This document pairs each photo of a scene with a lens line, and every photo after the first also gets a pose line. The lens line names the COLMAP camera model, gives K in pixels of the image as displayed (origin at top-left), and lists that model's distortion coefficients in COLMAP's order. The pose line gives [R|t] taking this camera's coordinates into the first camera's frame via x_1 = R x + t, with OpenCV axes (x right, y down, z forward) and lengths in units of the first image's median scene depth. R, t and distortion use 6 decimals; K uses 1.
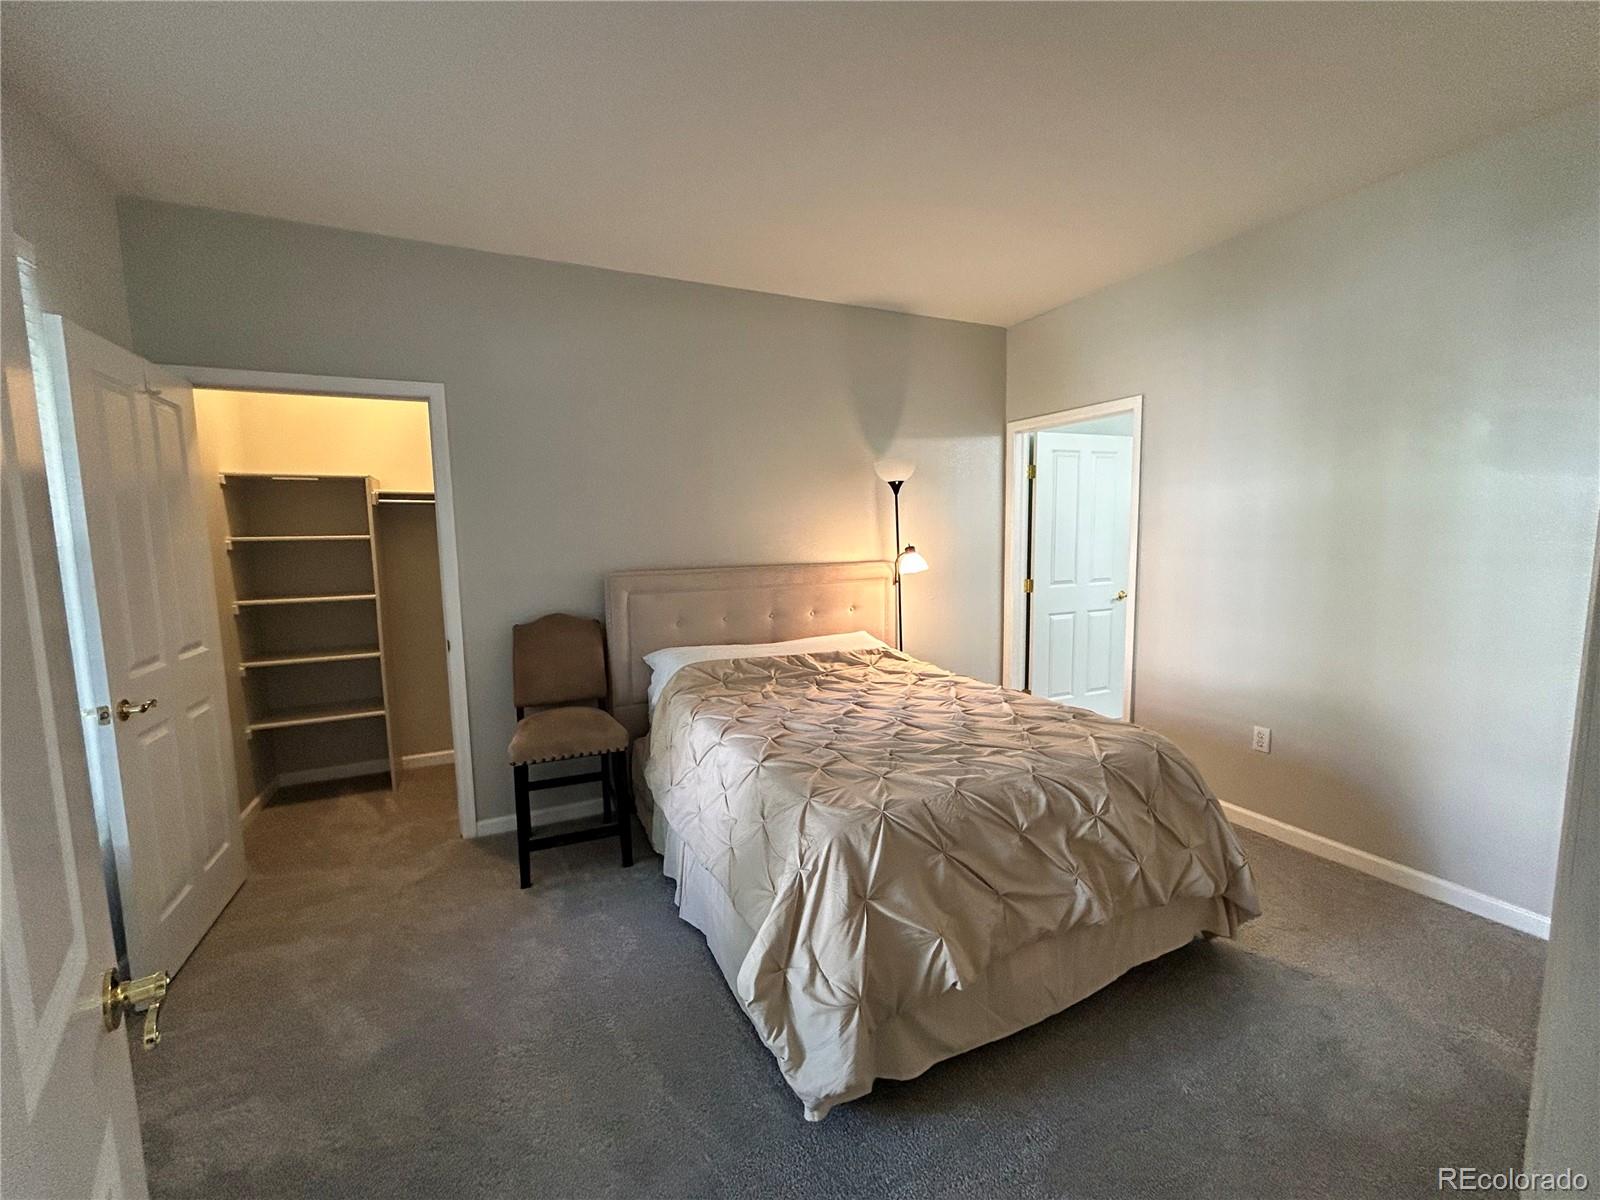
lens RADIAL K [[657.8, 0, 797.0], [0, 657.8, 602.2], [0, 0, 1]] dist [0.000080, 0.000041]
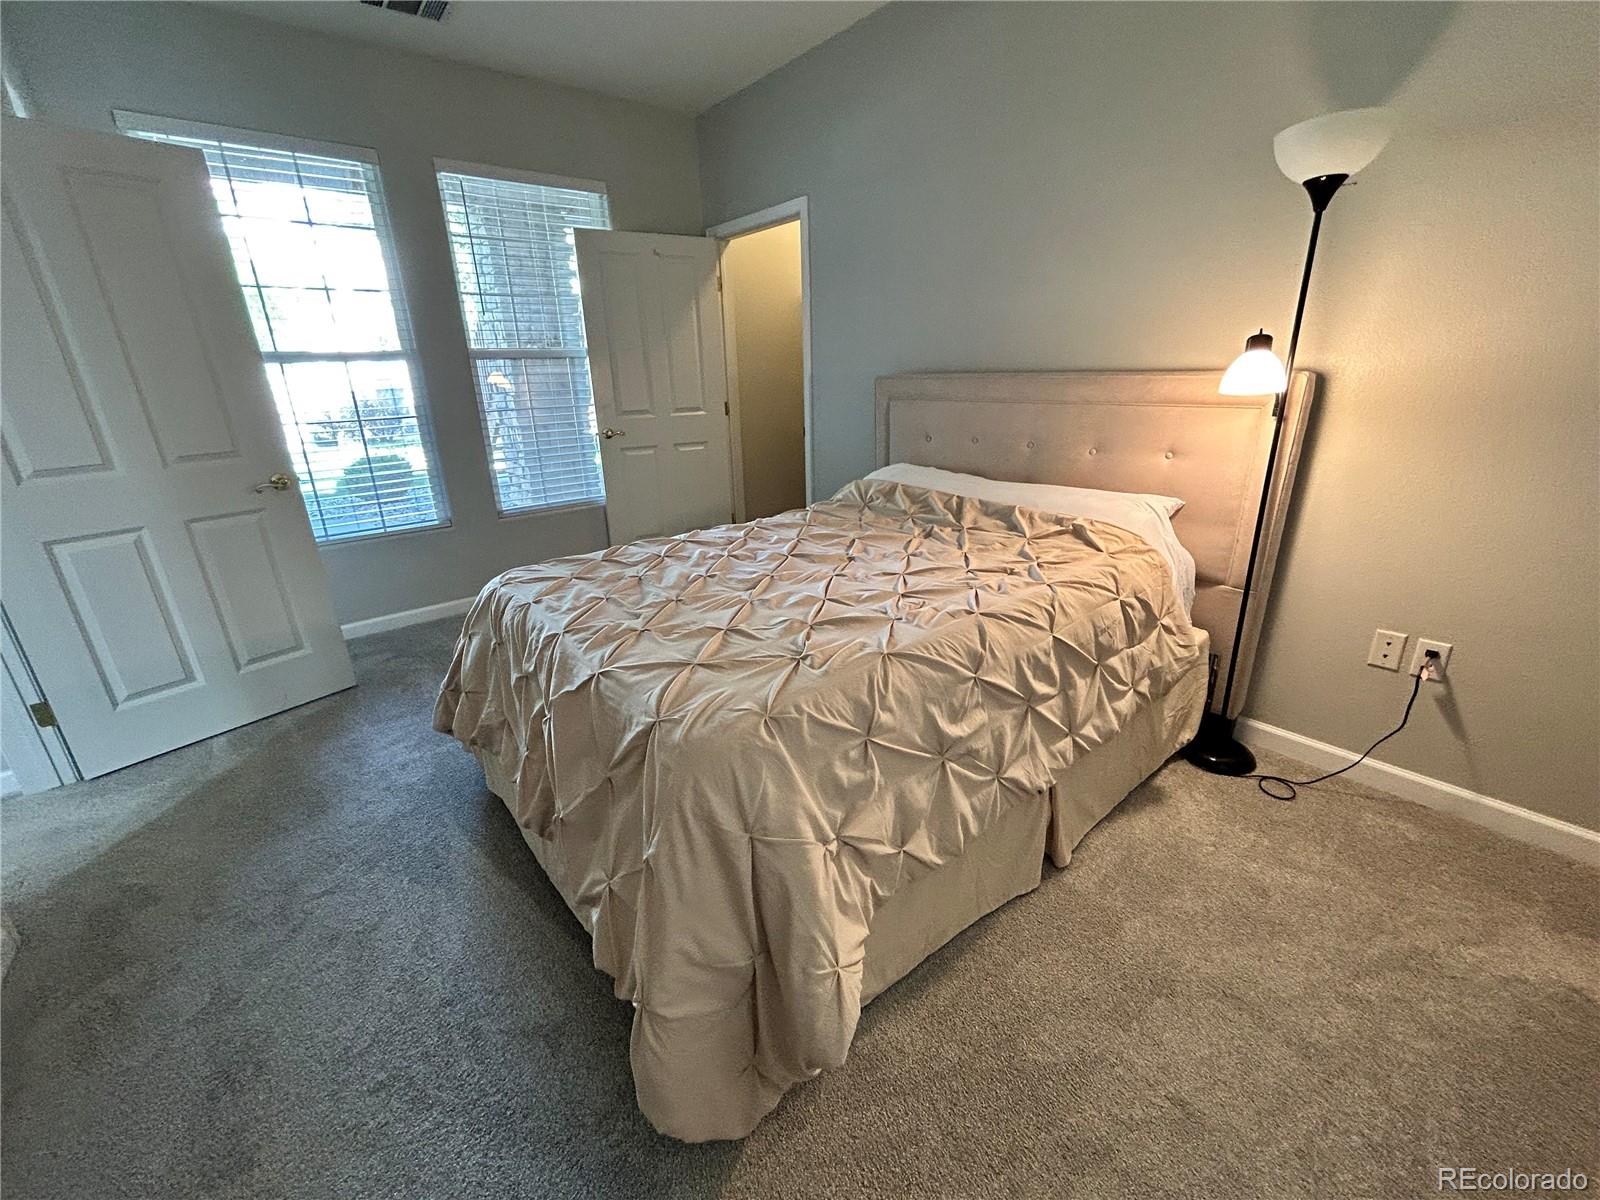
lens RADIAL K [[657.8, 0, 797.0], [0, 657.8, 602.2], [0, 0, 1]] dist [0.000080, 0.000041]
pose [[0.228970, 0.338407, -0.912718, 0.595551], [-0.077058, 0.940986, 0.329557, -0.033609], [0.970379, -0.005126, 0.241535, 0.560735]]
